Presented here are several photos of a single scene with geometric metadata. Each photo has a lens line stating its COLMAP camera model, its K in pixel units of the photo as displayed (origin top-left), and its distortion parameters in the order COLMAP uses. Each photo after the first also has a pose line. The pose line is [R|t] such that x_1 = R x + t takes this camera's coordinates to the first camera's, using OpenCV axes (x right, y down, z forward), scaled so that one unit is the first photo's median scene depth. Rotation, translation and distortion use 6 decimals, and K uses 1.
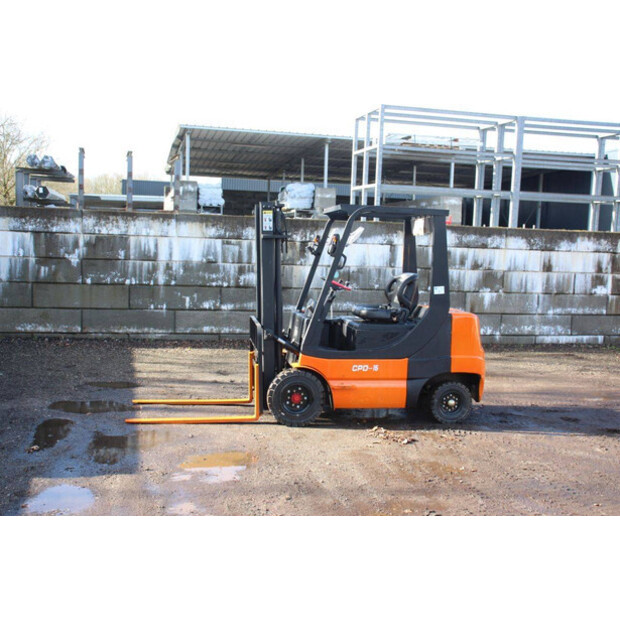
lens RADIAL K [[719.2, 0, 310.0], [0, 719.2, 310.0], [0, 0, 1]] dist [-0.074098, 0.287498]
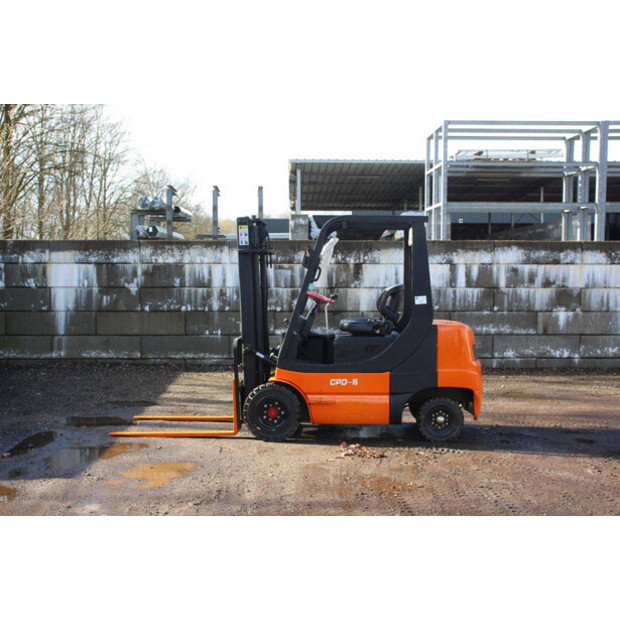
lens RADIAL K [[732.2, 0, 310.0], [0, 732.2, 310.0], [0, 0, 1]] dist [-0.024428, 0.090378]
pose [[0.977505, -0.024871, -0.209443, 0.139205], [0.014182, 0.998527, -0.052380, 0.019923], [0.210437, 0.048231, 0.976417, 0.011304]]
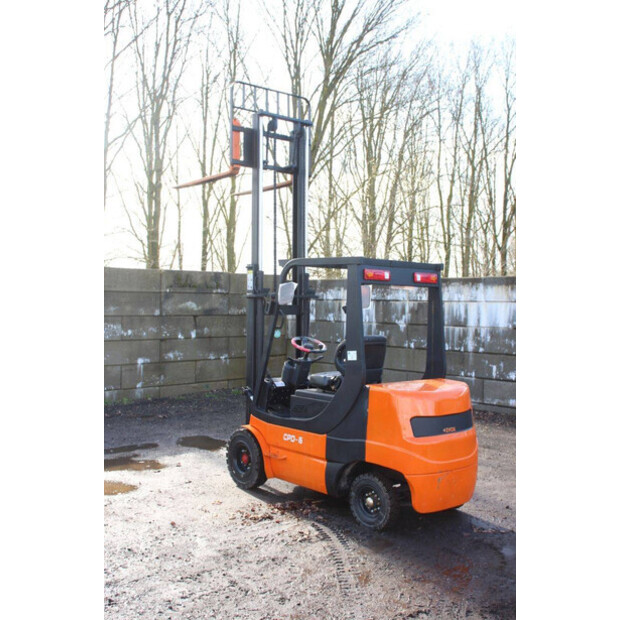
lens RADIAL K [[719.2, 0, 310.0], [0, 719.2, 310.0], [0, 0, 1]] dist [-0.074098, 0.287498]
pose [[0.516723, -0.017863, -0.855966, 0.495814], [-0.070525, 0.995496, -0.063349, -0.014198], [0.853243, 0.093101, 0.513136, 0.311906]]
